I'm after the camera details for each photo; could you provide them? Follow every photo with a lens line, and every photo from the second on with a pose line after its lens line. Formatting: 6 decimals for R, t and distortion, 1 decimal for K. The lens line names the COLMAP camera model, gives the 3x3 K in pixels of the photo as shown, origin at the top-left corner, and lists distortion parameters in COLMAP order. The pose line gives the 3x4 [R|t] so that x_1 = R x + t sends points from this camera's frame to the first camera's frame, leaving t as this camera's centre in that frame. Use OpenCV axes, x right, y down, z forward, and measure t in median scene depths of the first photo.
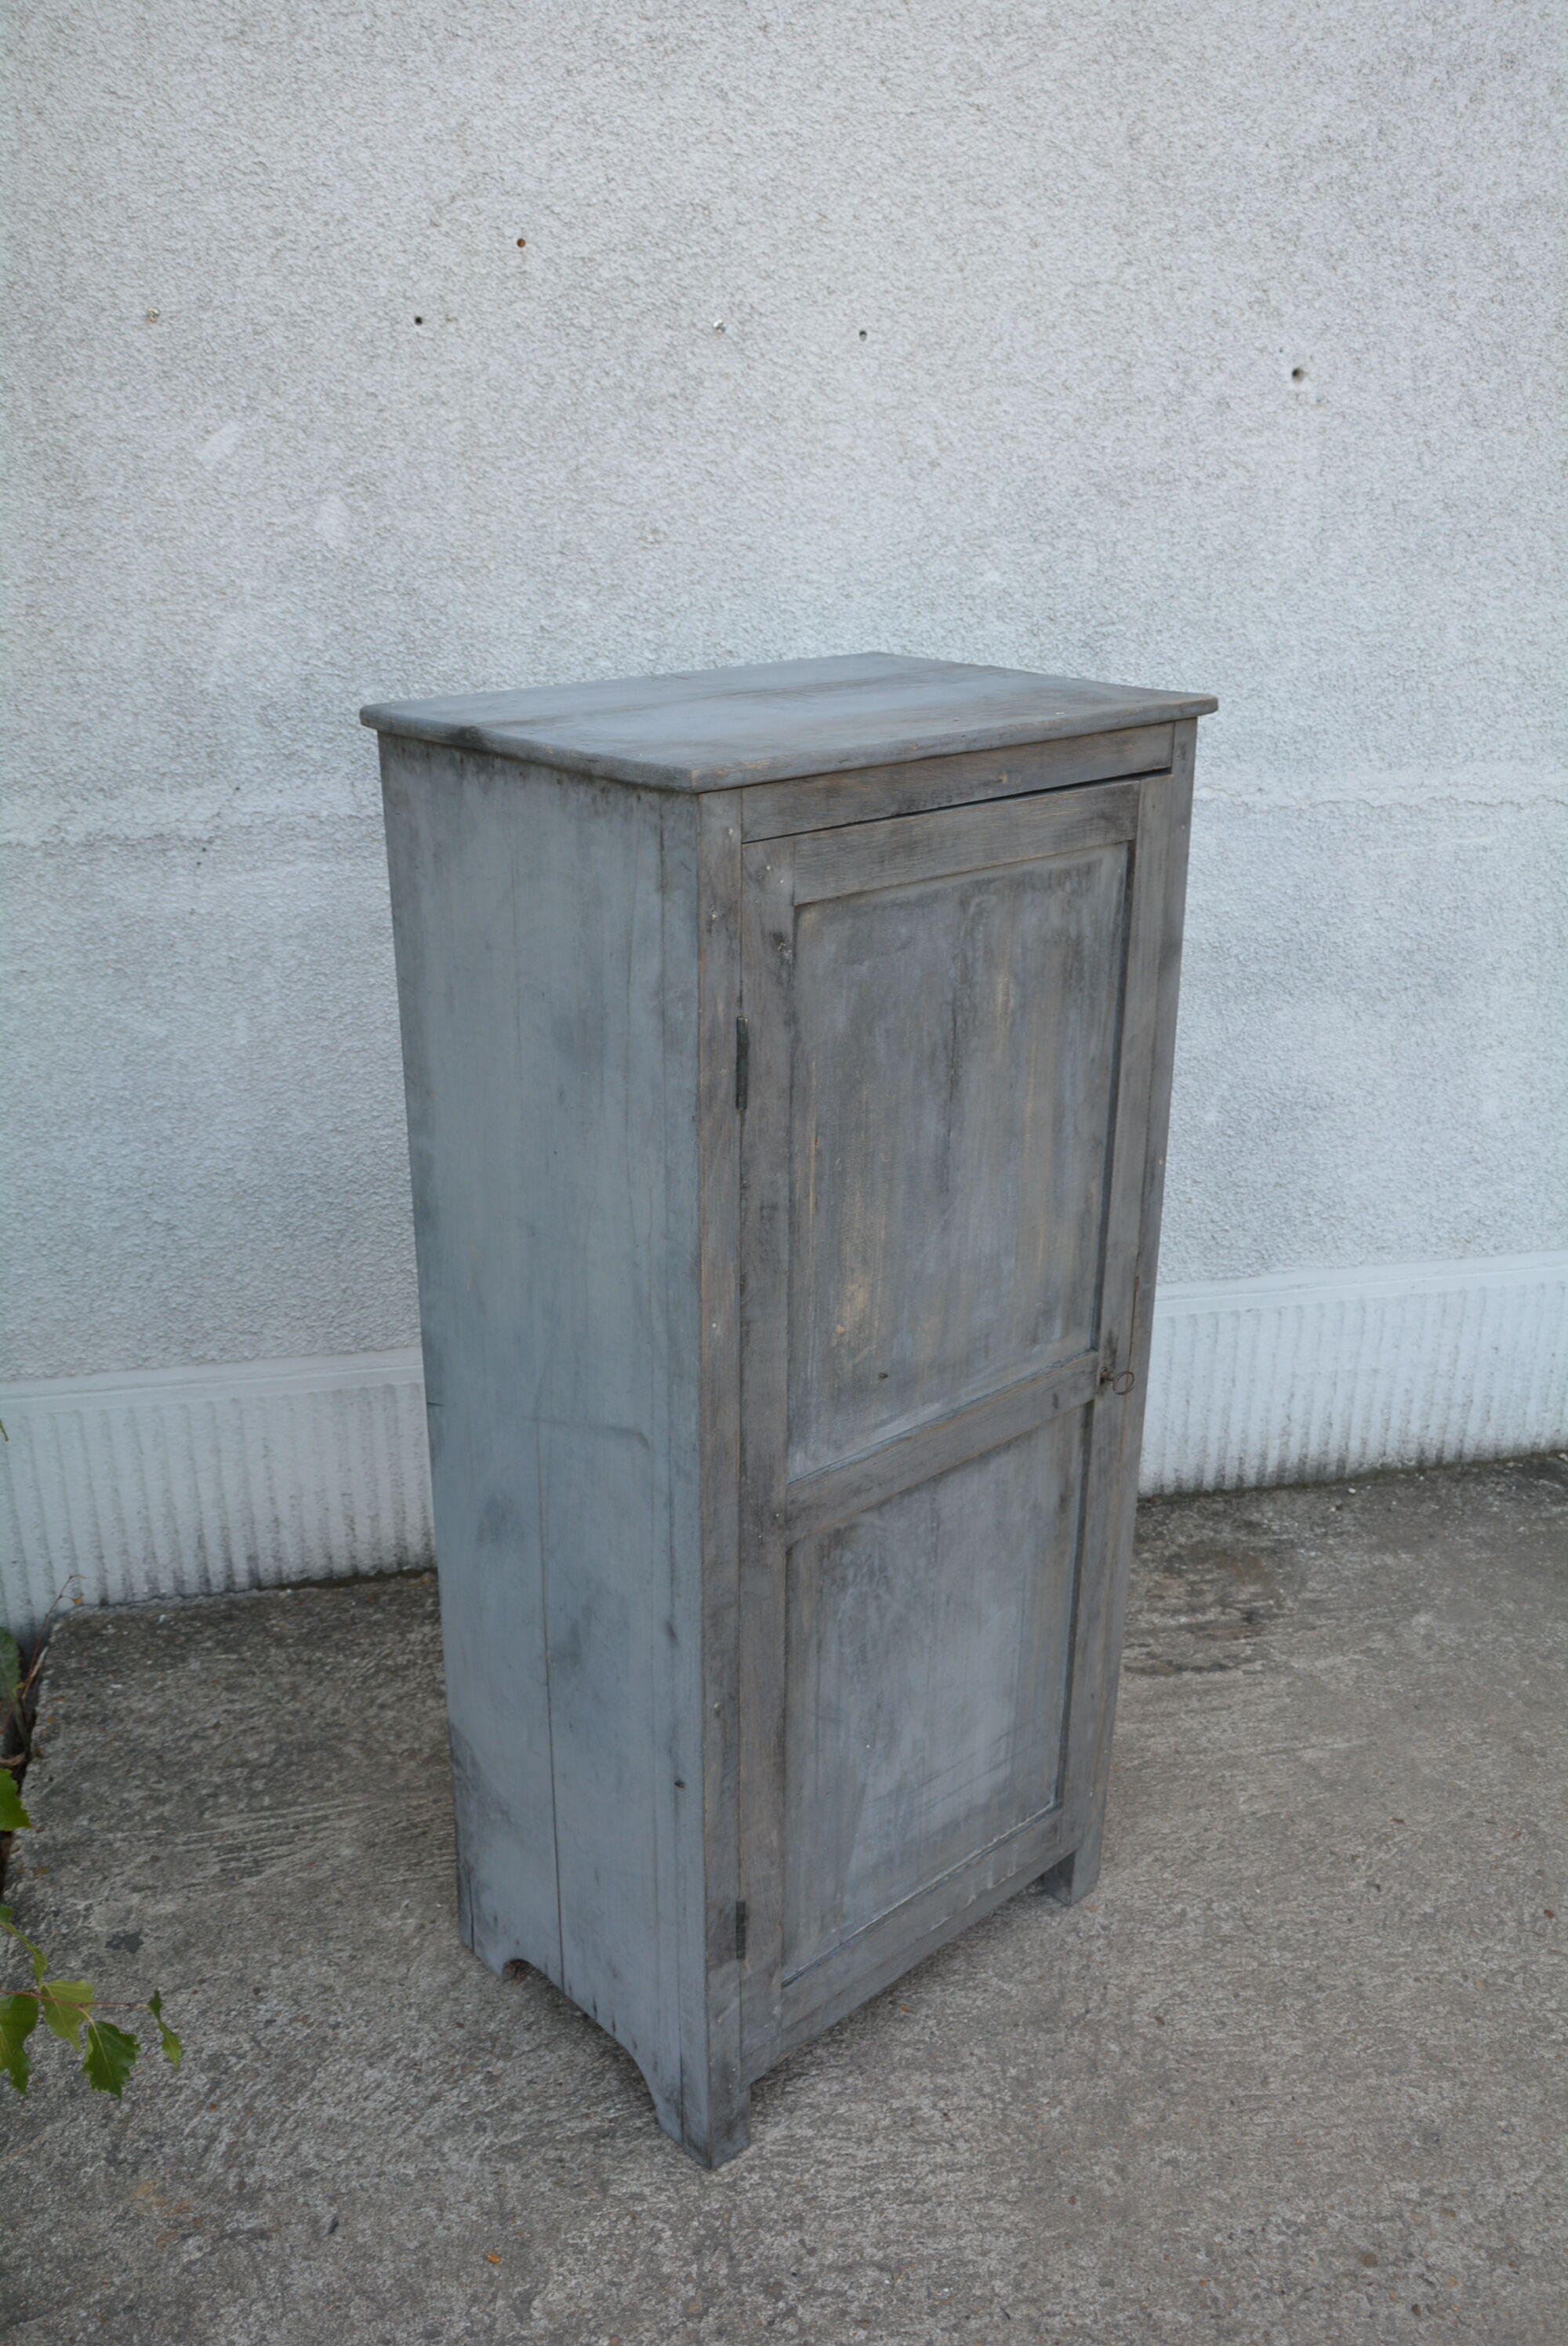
lens RADIAL K [[1952.0, 0, 781.2], [0, 1952.0, 1208.4], [0, 0, 1]] dist [-0.089043, 0.047205]
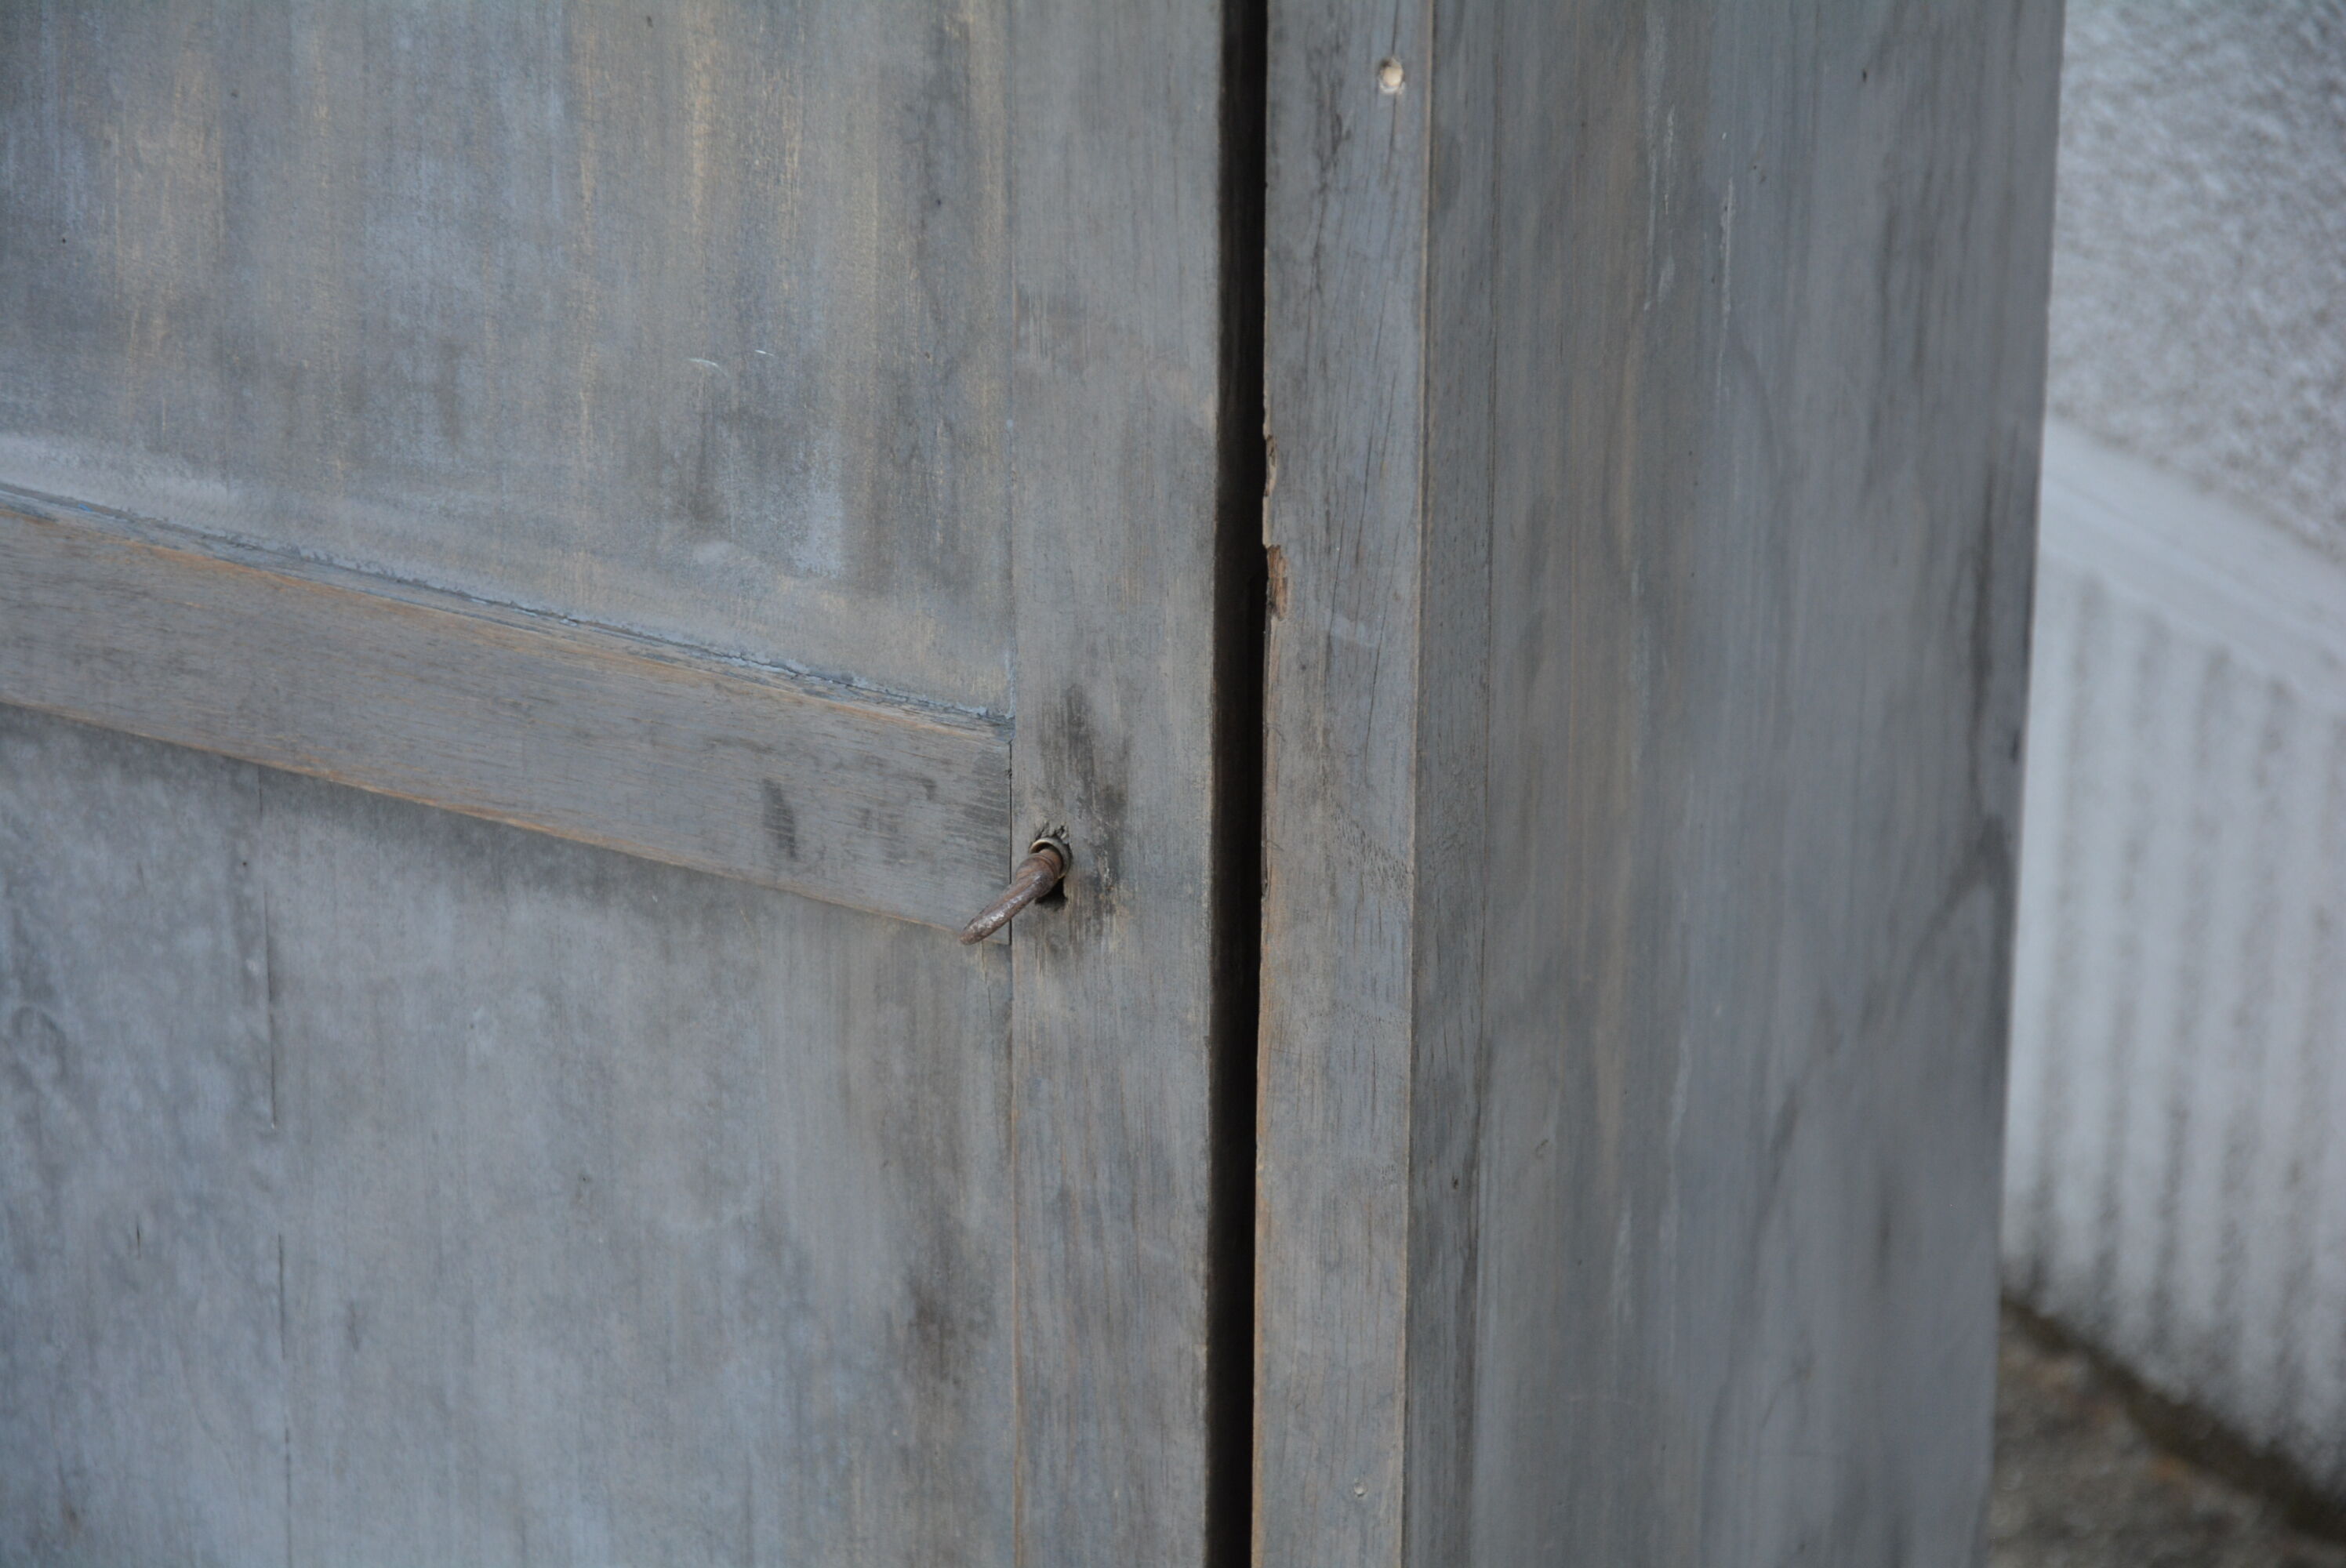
lens RADIAL K [[8287.3, 0, 1168.8], [0, 8287.3, 787.5], [0, 0, 1]] dist [0.073031, 0.000000]
pose [[0.353123, 0.394842, -0.848177, 0.900714], [-0.359644, 0.894210, 0.266541, -0.172404], [0.863690, 0.210920, 0.457769, 0.492876]]
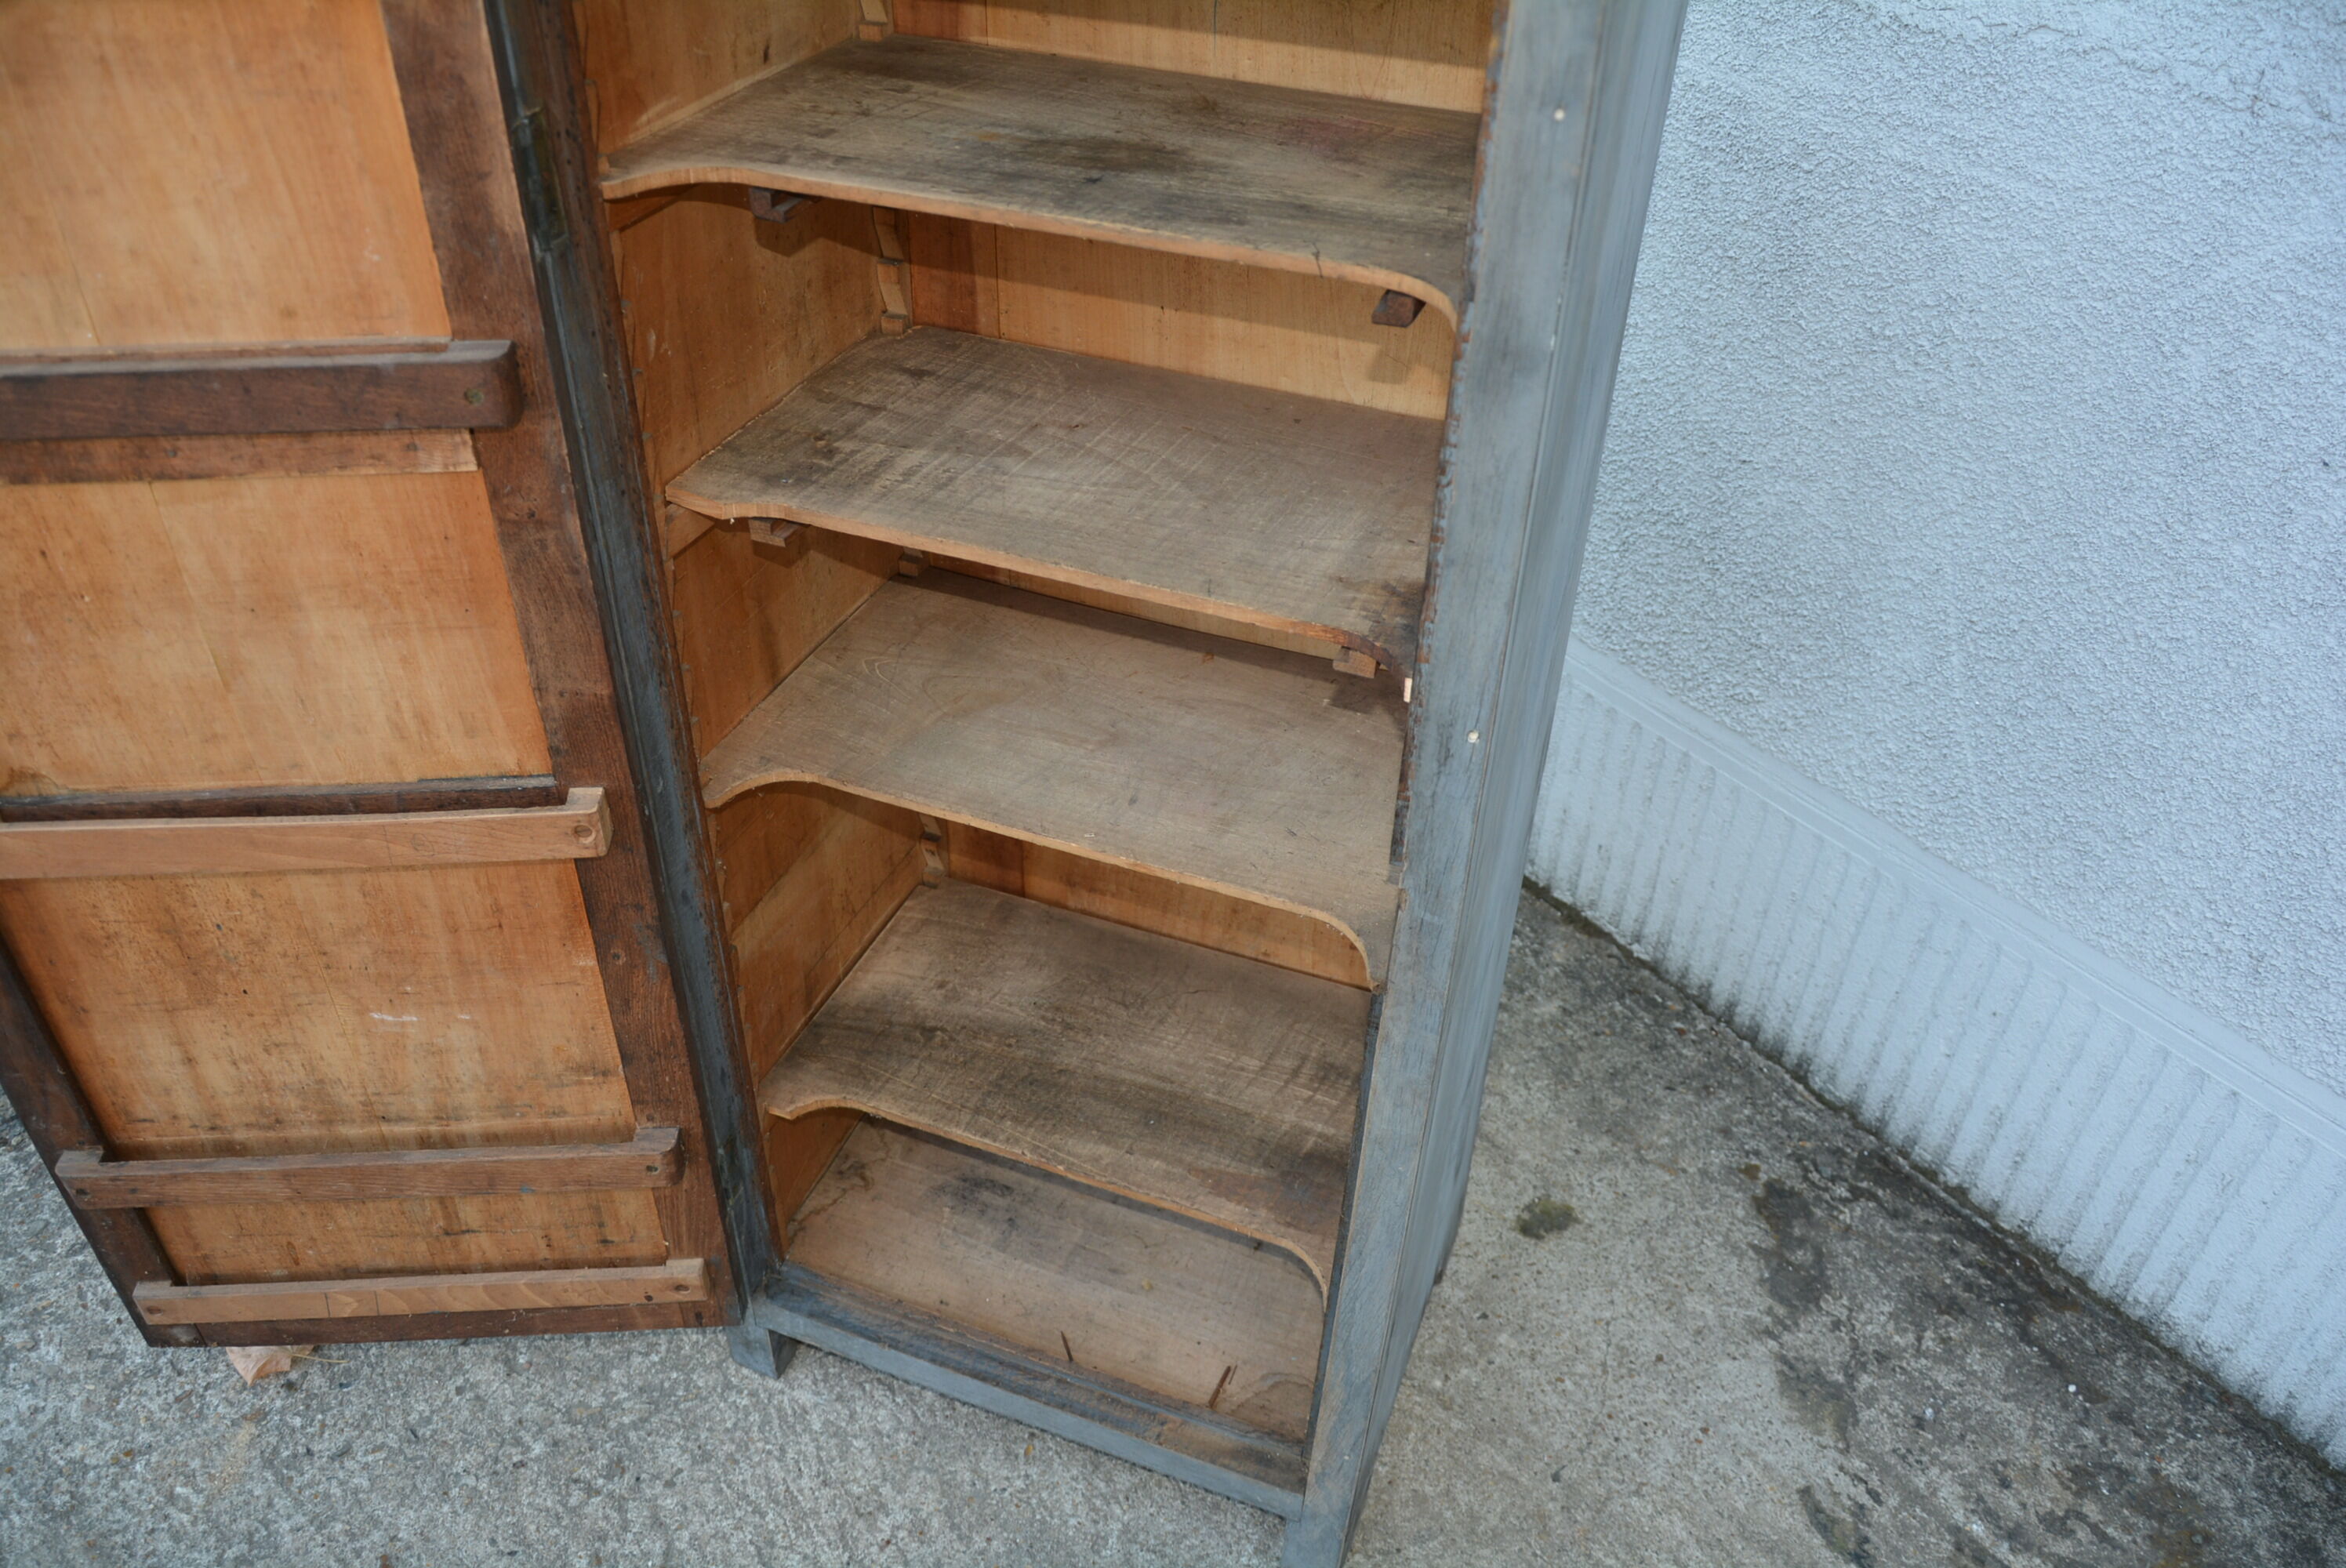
lens RADIAL K [[1758.0, 0, 1174.3], [0, 1758.0, 786.7], [0, 0, 1]] dist [-0.051262, 0.002934]
pose [[0.441070, 0.554553, -0.705640, 0.454679], [-0.365066, 0.829127, 0.423410, -0.169727], [0.819868, 0.070852, 0.568151, 0.570353]]
